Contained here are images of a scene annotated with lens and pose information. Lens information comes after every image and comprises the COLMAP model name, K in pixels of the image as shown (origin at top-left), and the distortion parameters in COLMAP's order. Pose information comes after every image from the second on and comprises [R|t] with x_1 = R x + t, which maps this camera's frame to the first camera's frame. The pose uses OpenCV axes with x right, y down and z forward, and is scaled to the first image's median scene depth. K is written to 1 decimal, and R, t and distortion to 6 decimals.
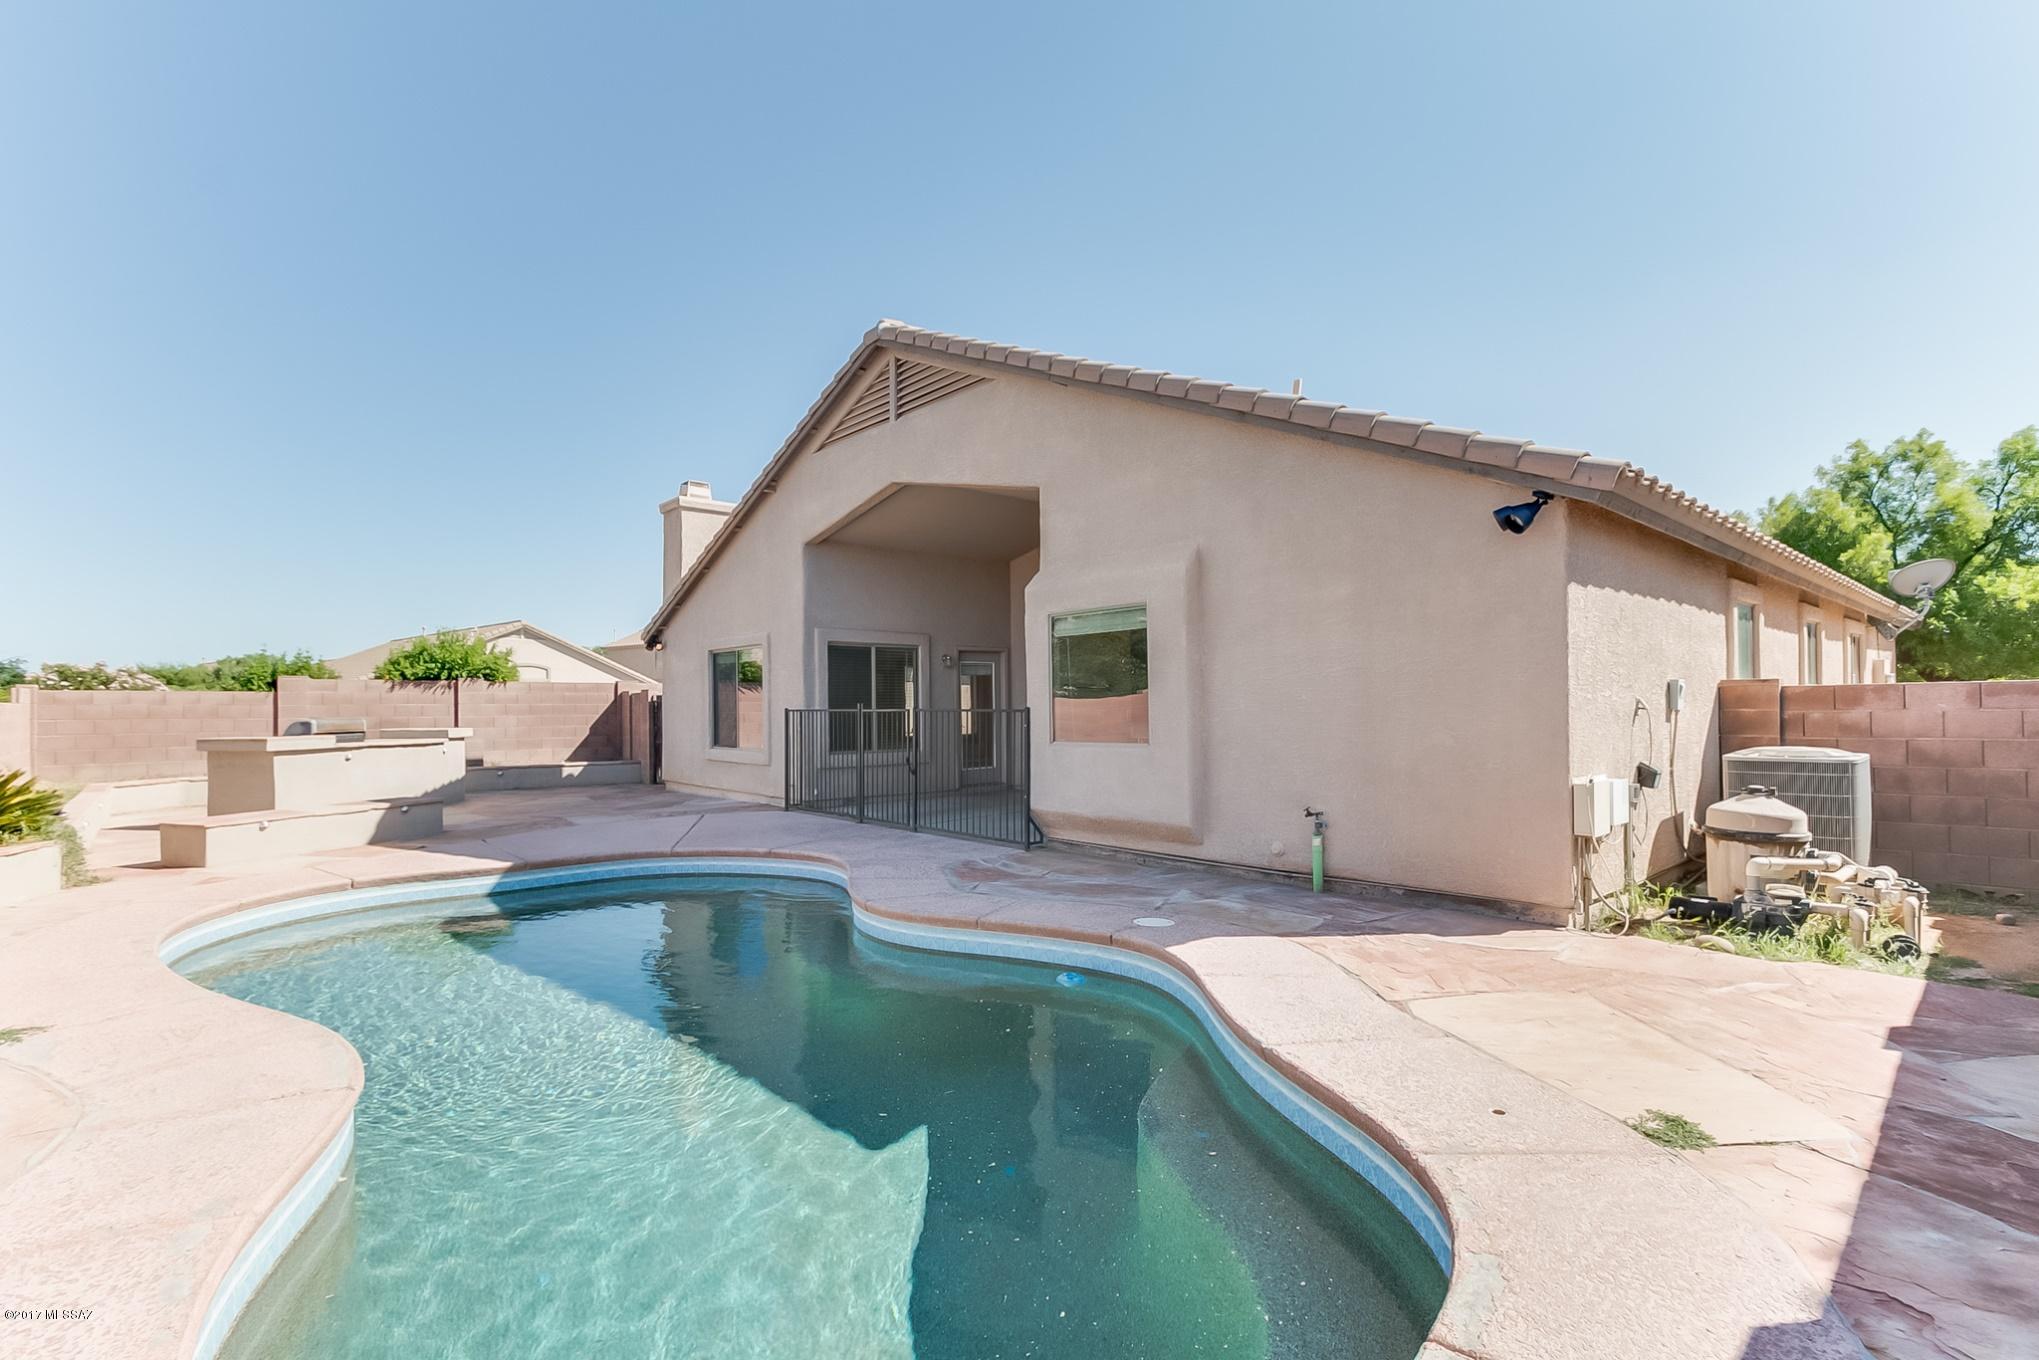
lens RADIAL K [[1021.3, 0, 983.9], [0, 1021.3, 694.7], [0, 0, 1]] dist [-0.004140, 0.002532]
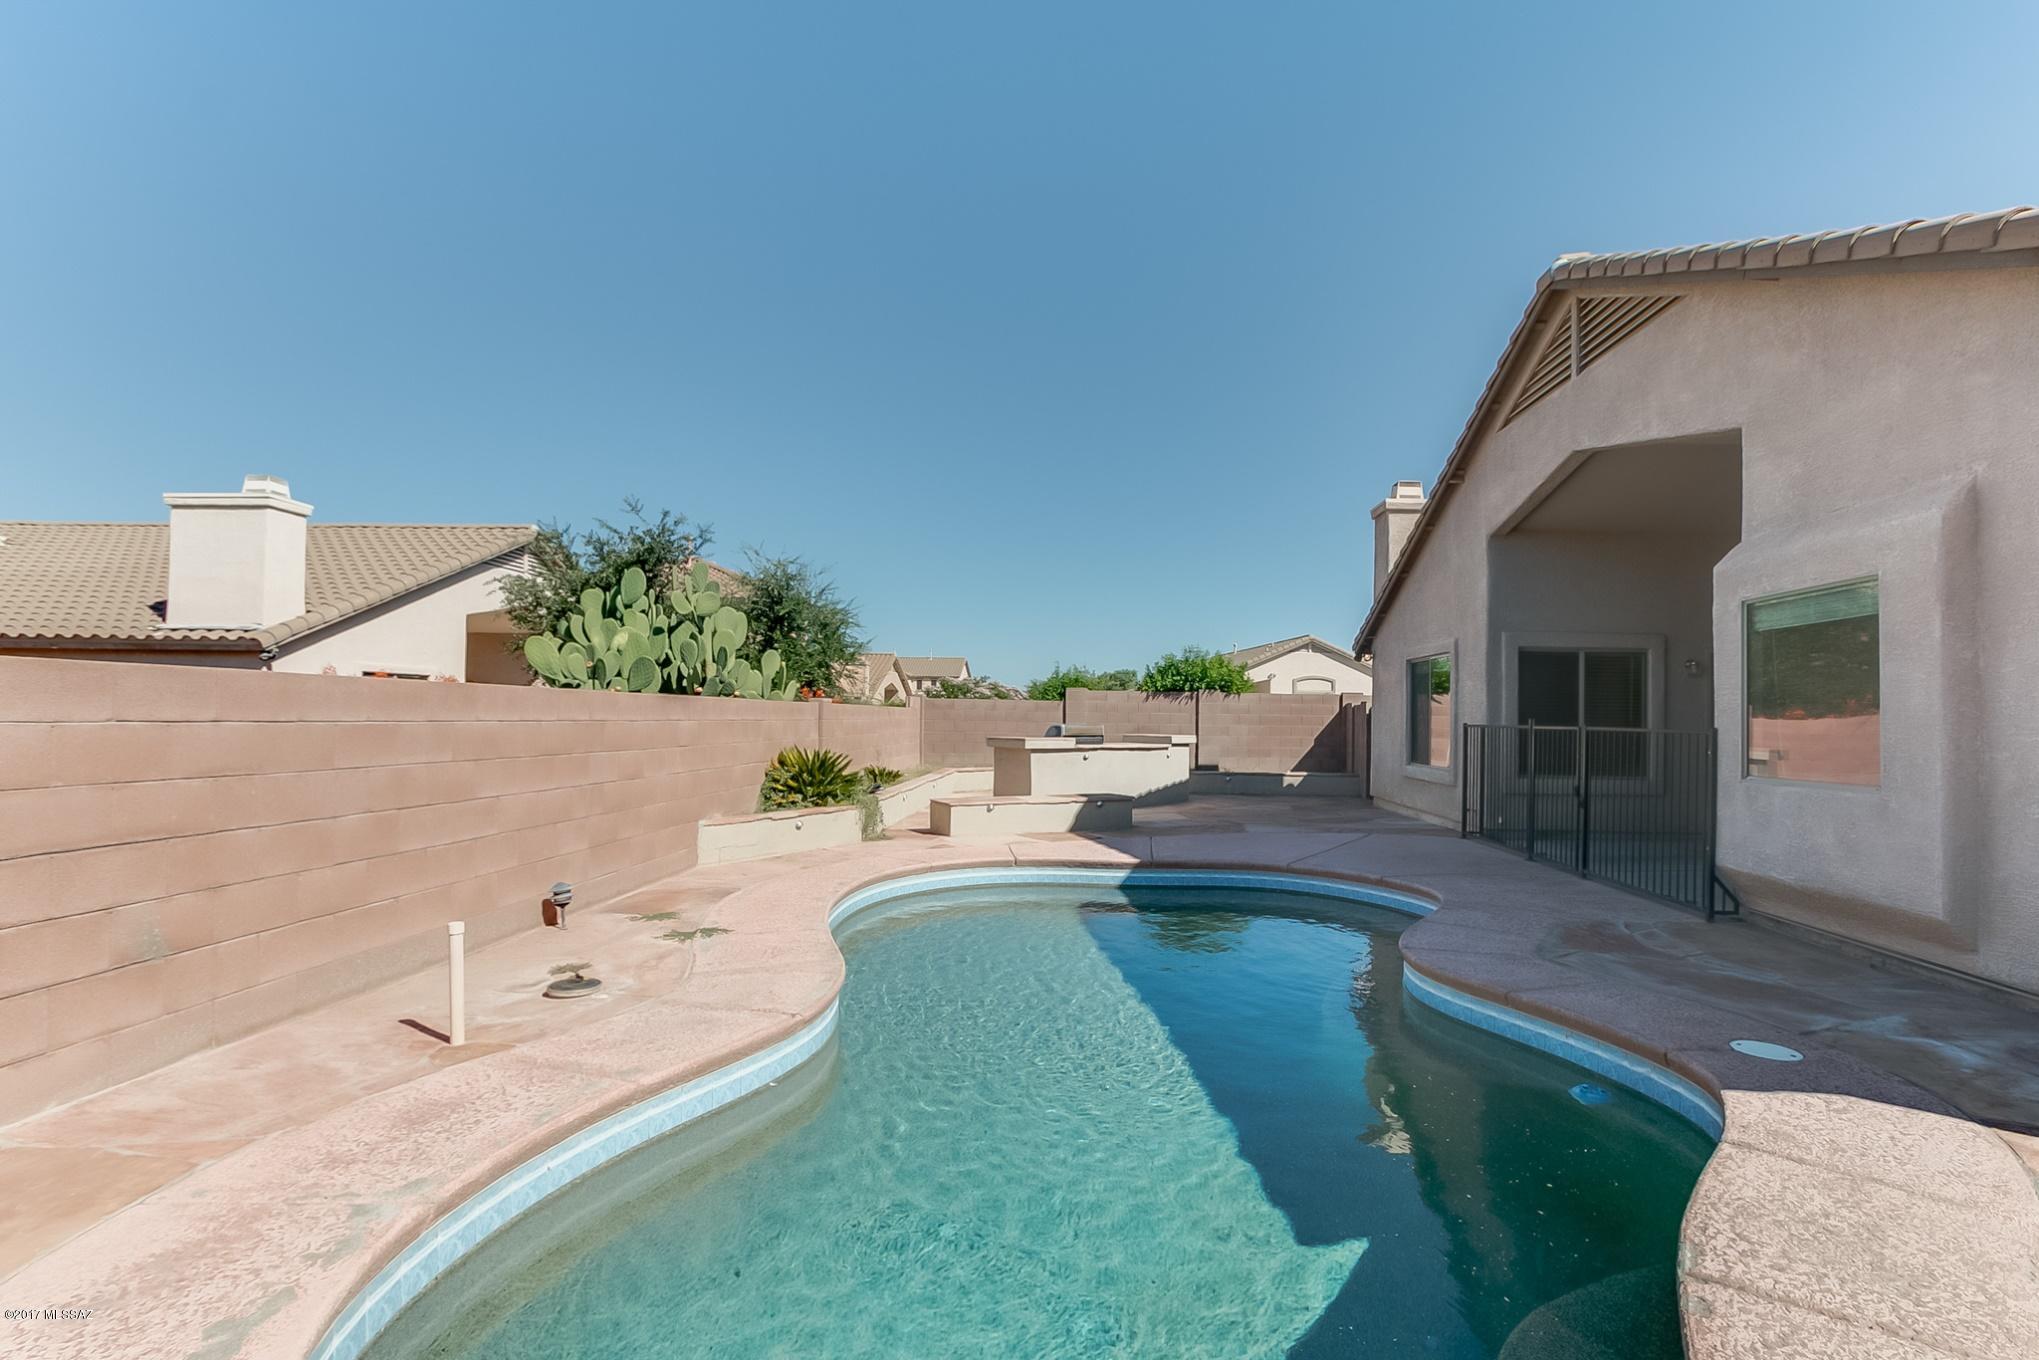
lens RADIAL K [[1021.3, 0, 983.9], [0, 1021.3, 694.7], [0, 0, 1]] dist [-0.004140, 0.002532]
pose [[0.725708, 0.002831, -0.687997, 0.122535], [-0.011014, 0.999911, -0.007503, -0.000221], [0.687915, 0.013023, 0.725675, 0.074331]]
